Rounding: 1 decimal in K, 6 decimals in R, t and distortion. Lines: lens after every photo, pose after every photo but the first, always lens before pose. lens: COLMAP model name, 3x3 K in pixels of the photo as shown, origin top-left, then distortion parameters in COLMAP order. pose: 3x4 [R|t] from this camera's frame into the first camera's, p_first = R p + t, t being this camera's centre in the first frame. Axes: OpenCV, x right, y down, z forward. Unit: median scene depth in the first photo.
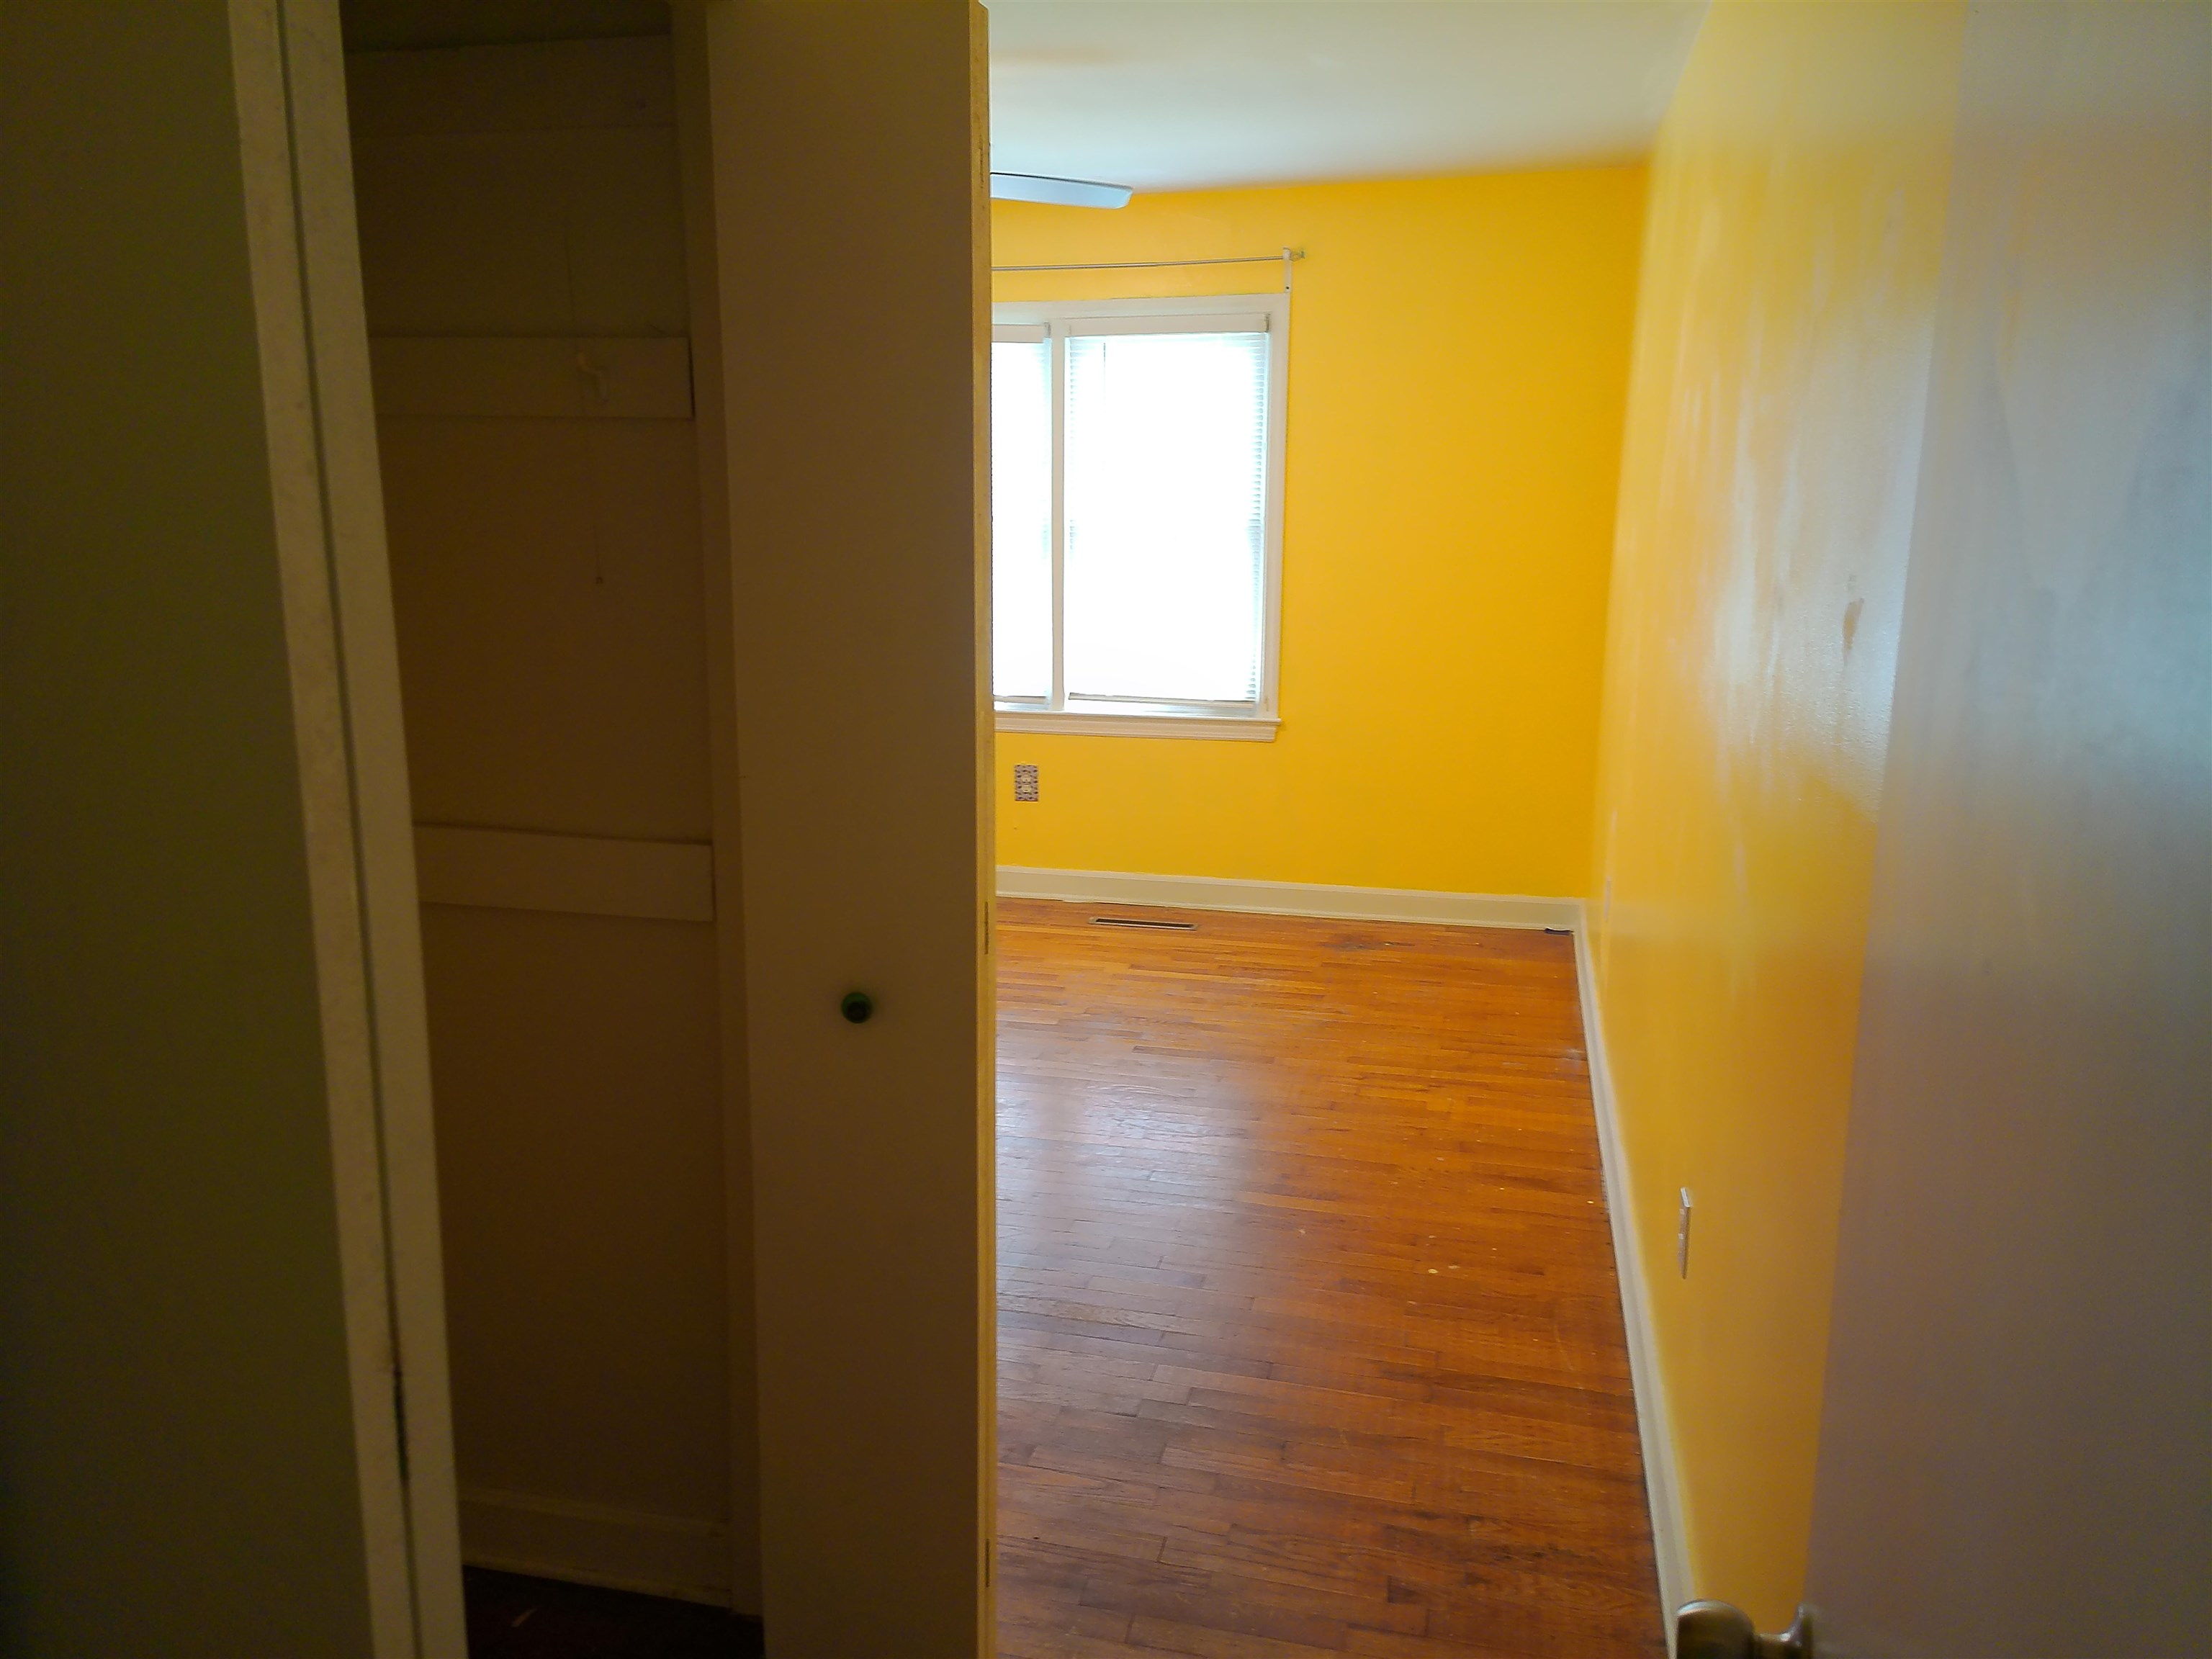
lens RADIAL K [[1639.8, 0, 1104.6], [0, 1639.8, 827.0], [0, 0, 1]] dist [0.120716, -0.118899]
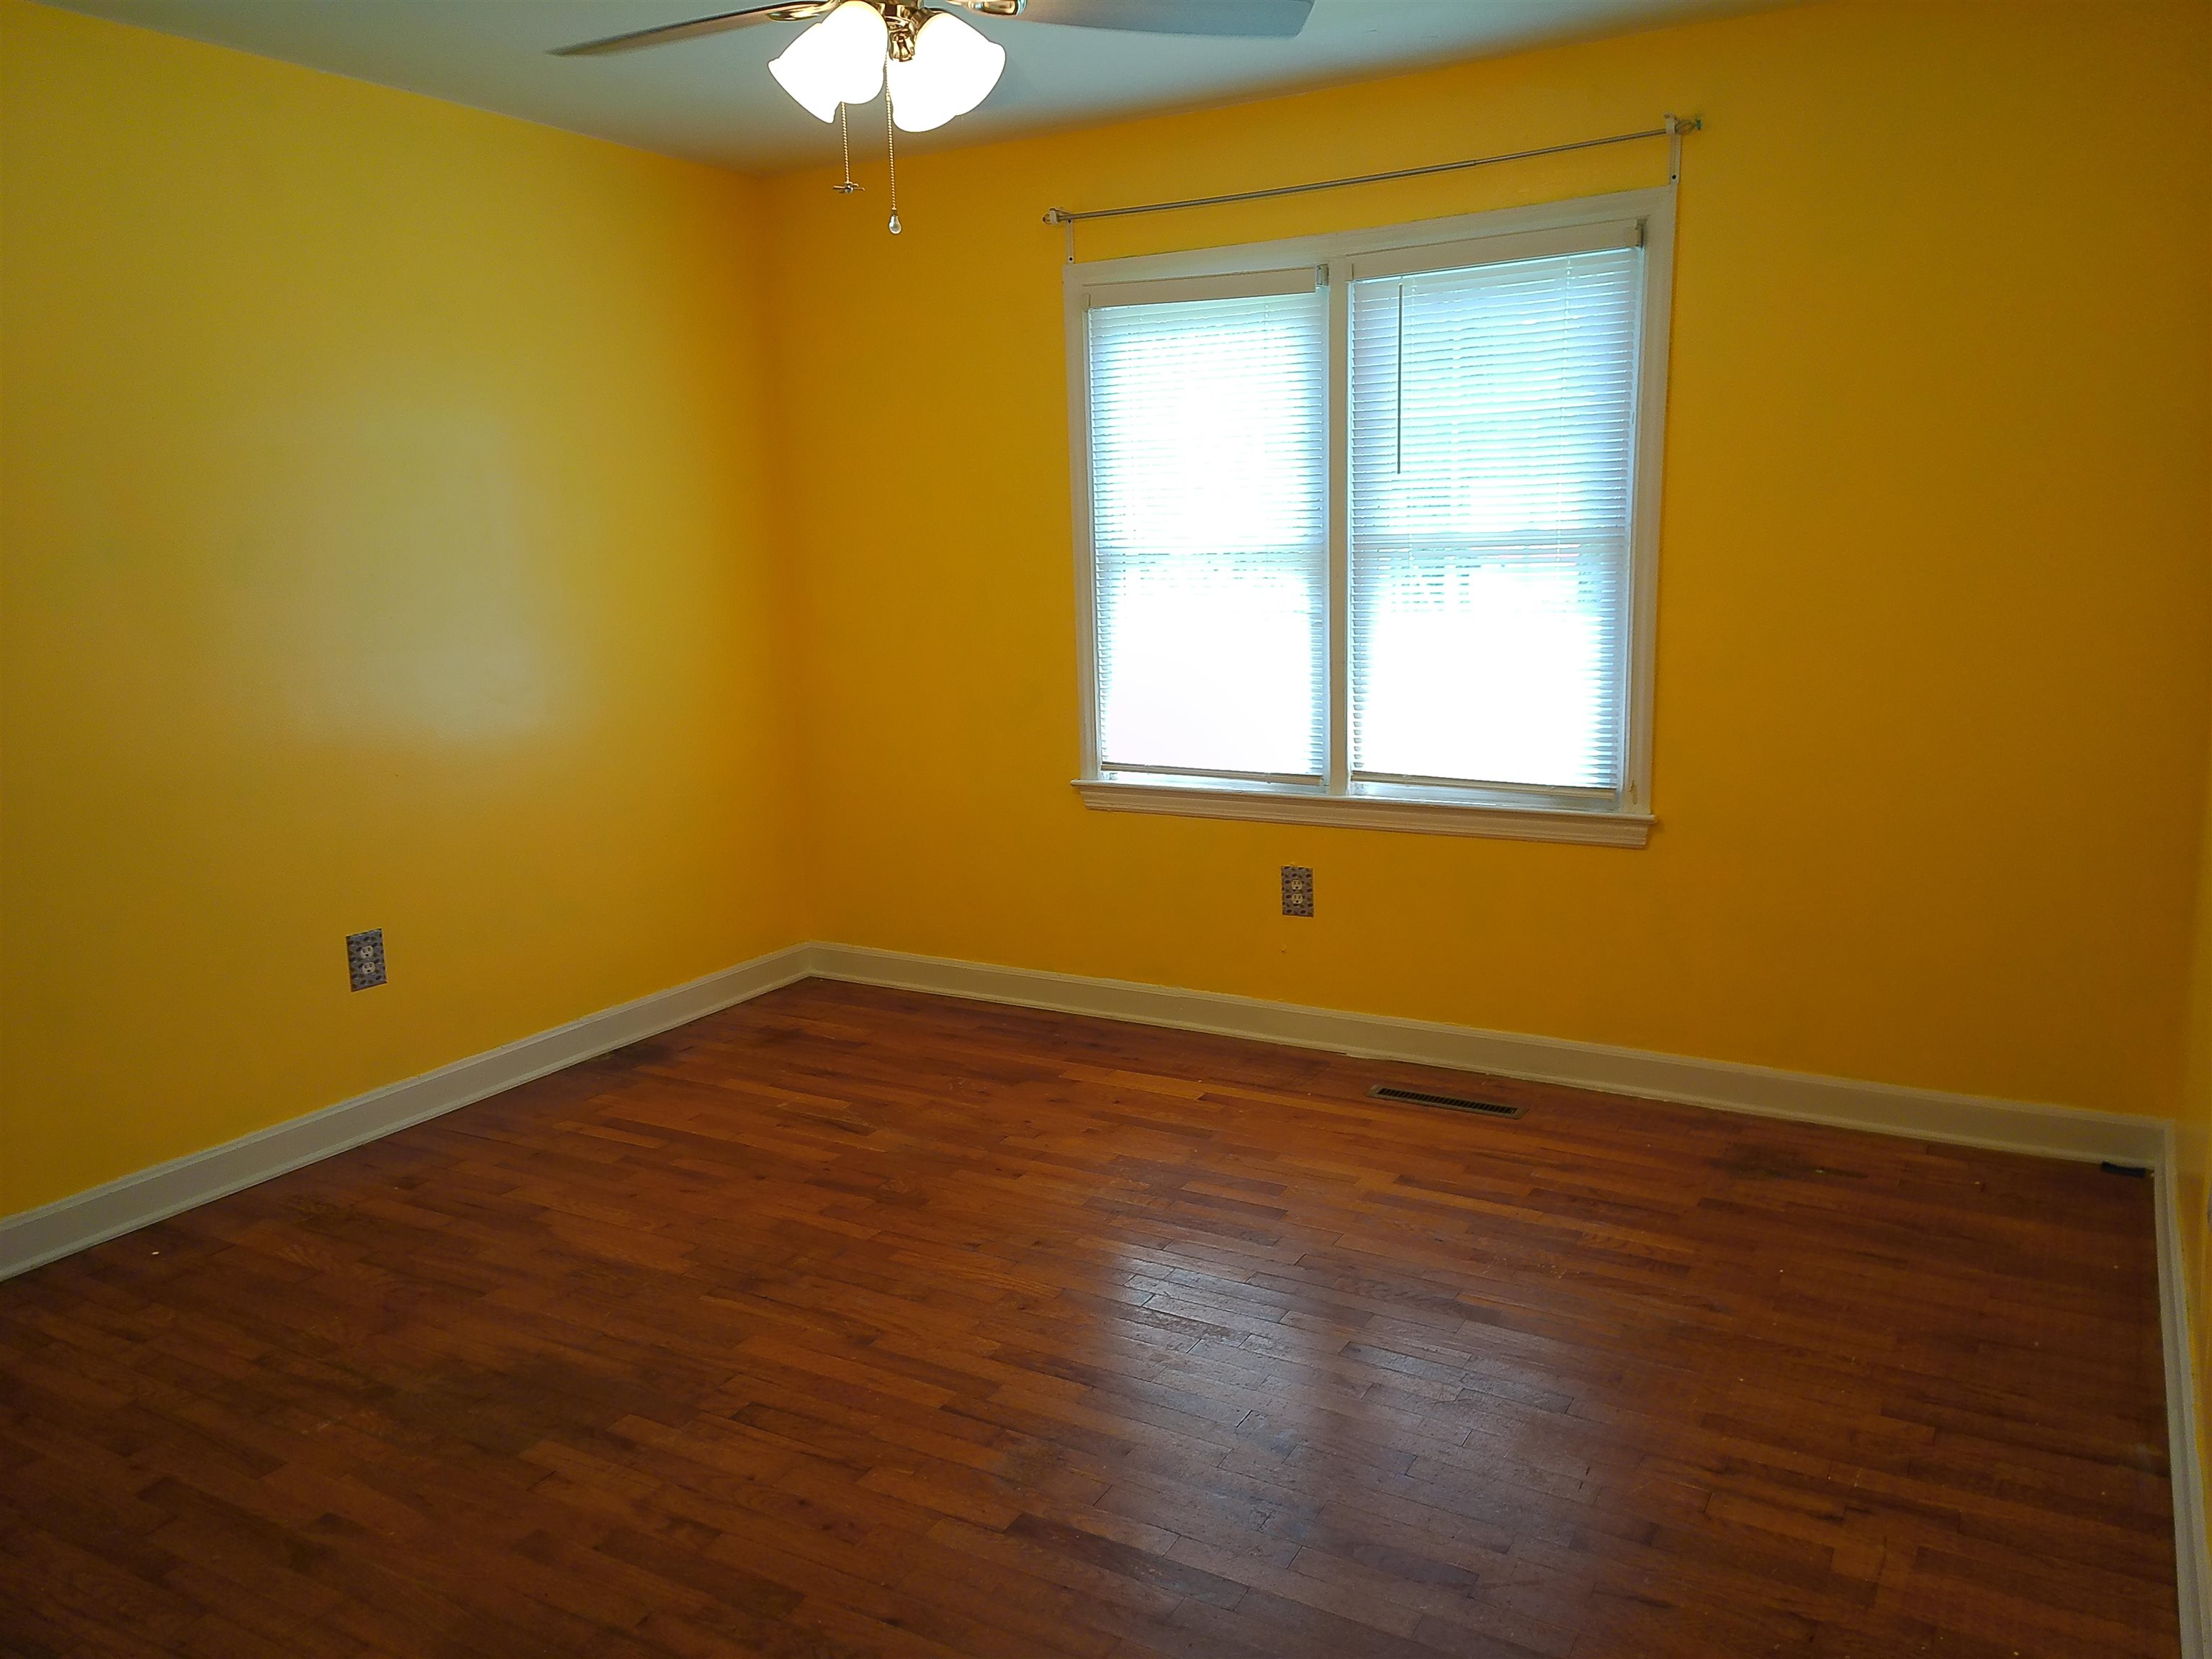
lens RADIAL K [[1639.8, 0, 1106.0], [0, 1639.8, 825.3], [0, 0, 1]] dist [0.120716, -0.118899]
pose [[0.958406, 0.022226, -0.284541, 0.090439], [-0.030328, 0.999249, -0.024100, -0.040957], [0.283792, 0.031727, 0.958361, 0.298684]]
